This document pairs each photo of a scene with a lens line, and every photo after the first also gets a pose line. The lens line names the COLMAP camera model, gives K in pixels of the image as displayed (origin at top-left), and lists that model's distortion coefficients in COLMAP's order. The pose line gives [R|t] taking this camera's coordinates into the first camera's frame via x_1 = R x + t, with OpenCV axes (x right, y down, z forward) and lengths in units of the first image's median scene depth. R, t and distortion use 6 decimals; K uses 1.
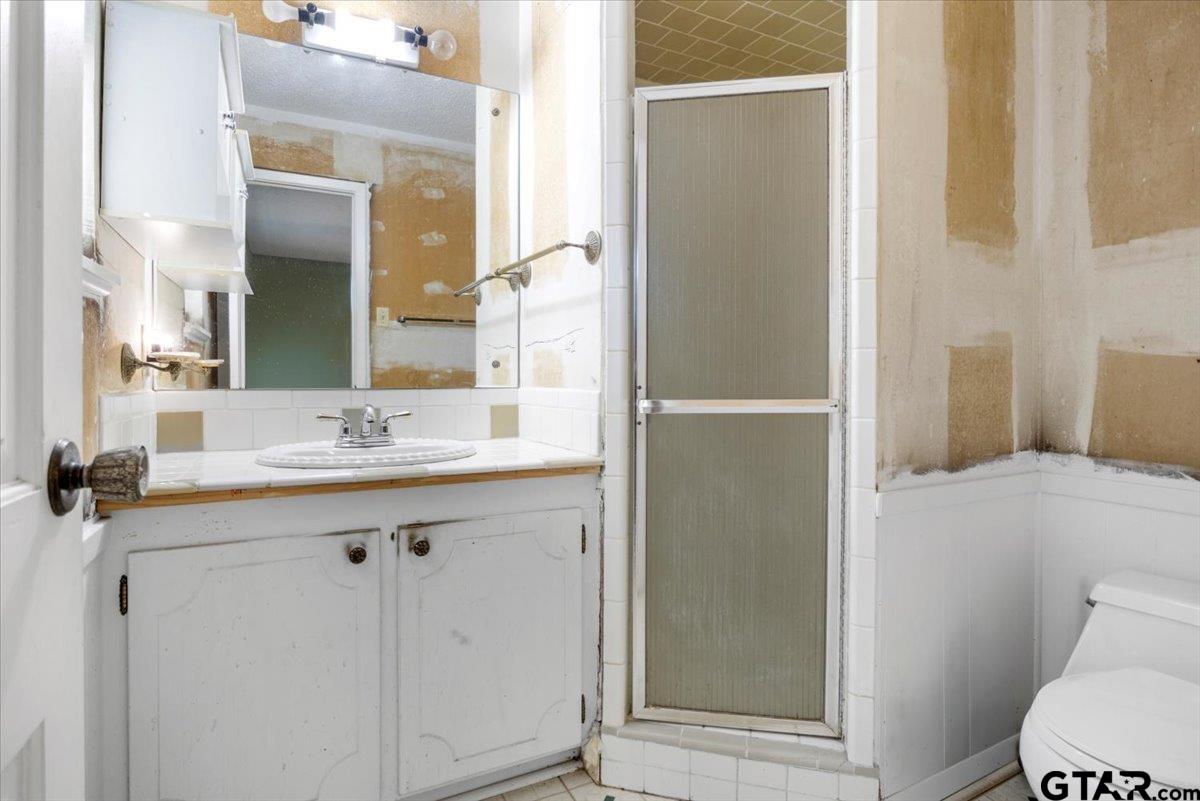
lens RADIAL K [[618.8, 0, 598.9], [0, 618.8, 391.0], [0, 0, 1]] dist [-0.002520, -0.001169]
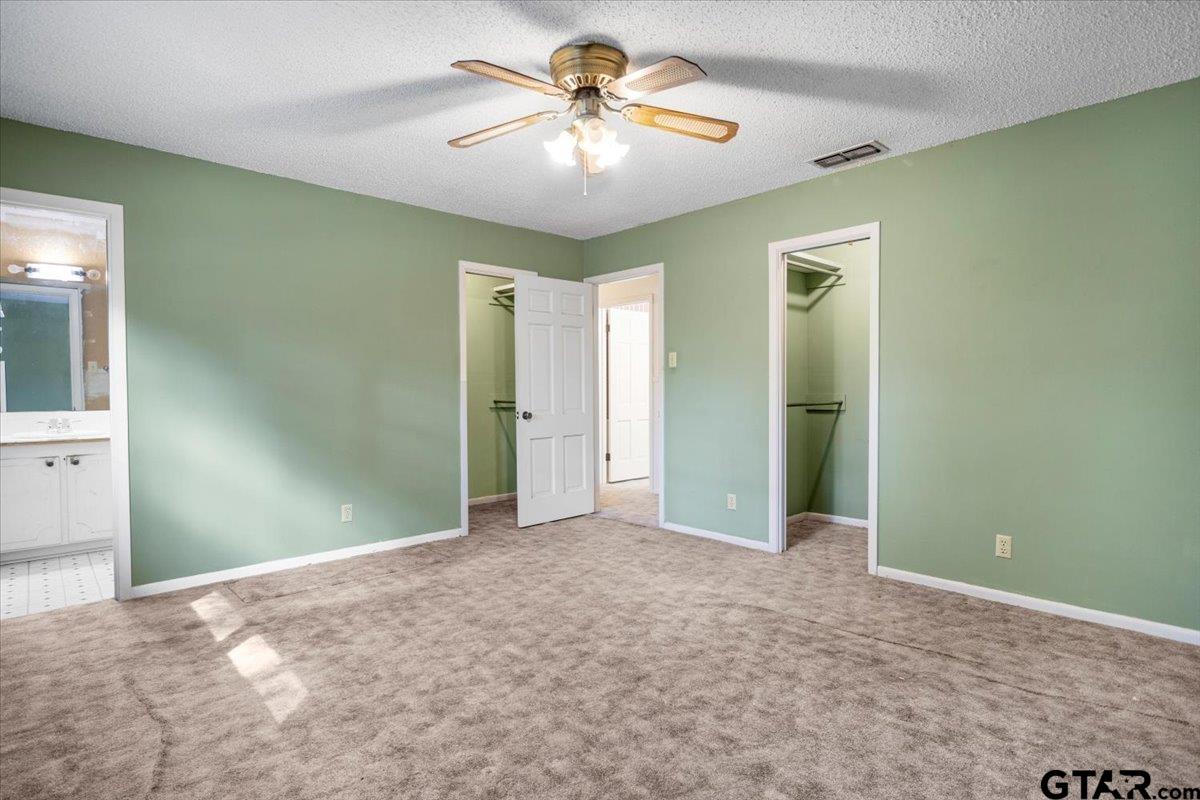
lens RADIAL K [[618.8, 0, 601.2], [0, 618.8, 407.1], [0, 0, 1]] dist [-0.002520, -0.001169]
pose [[0.961788, -0.015209, 0.273374, 1.389280], [0.012347, 0.999850, 0.012187, -0.031651], [-0.273518, -0.008346, 0.961831, -2.667844]]
